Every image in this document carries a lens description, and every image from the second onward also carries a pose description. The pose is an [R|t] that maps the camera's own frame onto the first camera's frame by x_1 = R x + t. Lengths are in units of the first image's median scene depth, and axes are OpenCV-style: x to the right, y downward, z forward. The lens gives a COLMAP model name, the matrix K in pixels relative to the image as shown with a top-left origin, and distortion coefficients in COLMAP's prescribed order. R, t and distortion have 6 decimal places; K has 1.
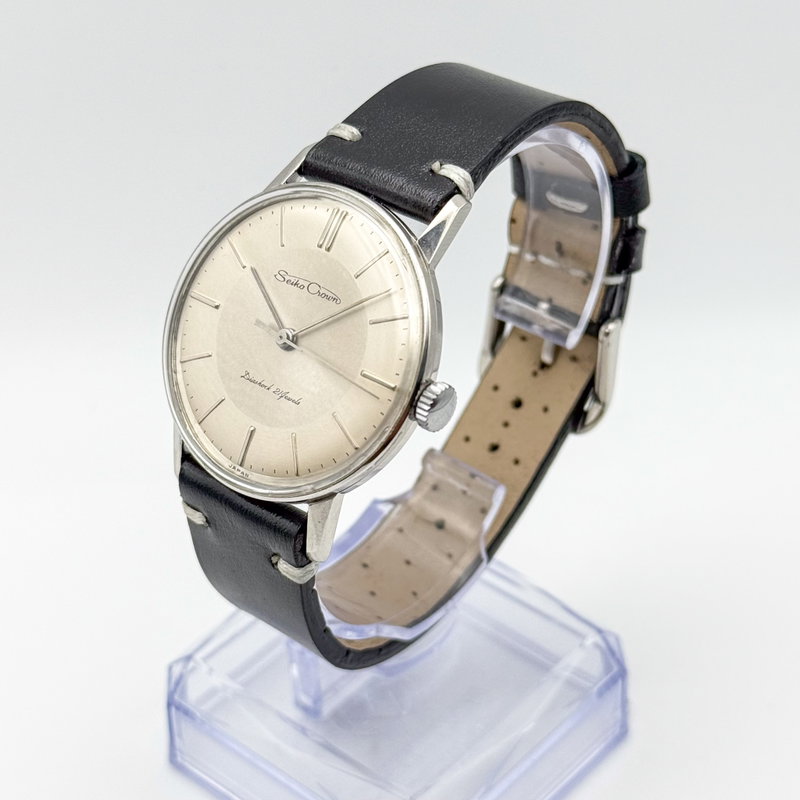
lens RADIAL K [[1779.5, 0, 399.7], [0, 1779.5, 399.8], [0, 0, 1]] dist [0.081576, 0.130619]
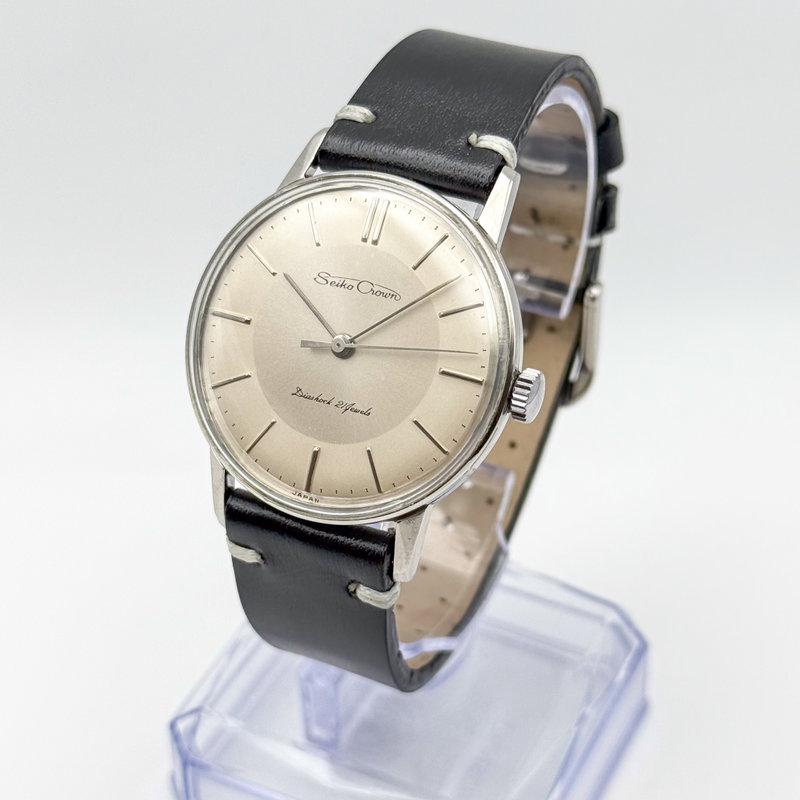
lens RADIAL K [[1779.5, 0, 399.7], [0, 1779.5, 399.8], [0, 0, 1]] dist [0.081576, 0.130619]
pose [[0.969416, -0.141598, 0.200457, -0.217007], [0.139863, 0.989907, 0.022862, -0.023141], [-0.201671, 0.005874, 0.979436, 0.100887]]
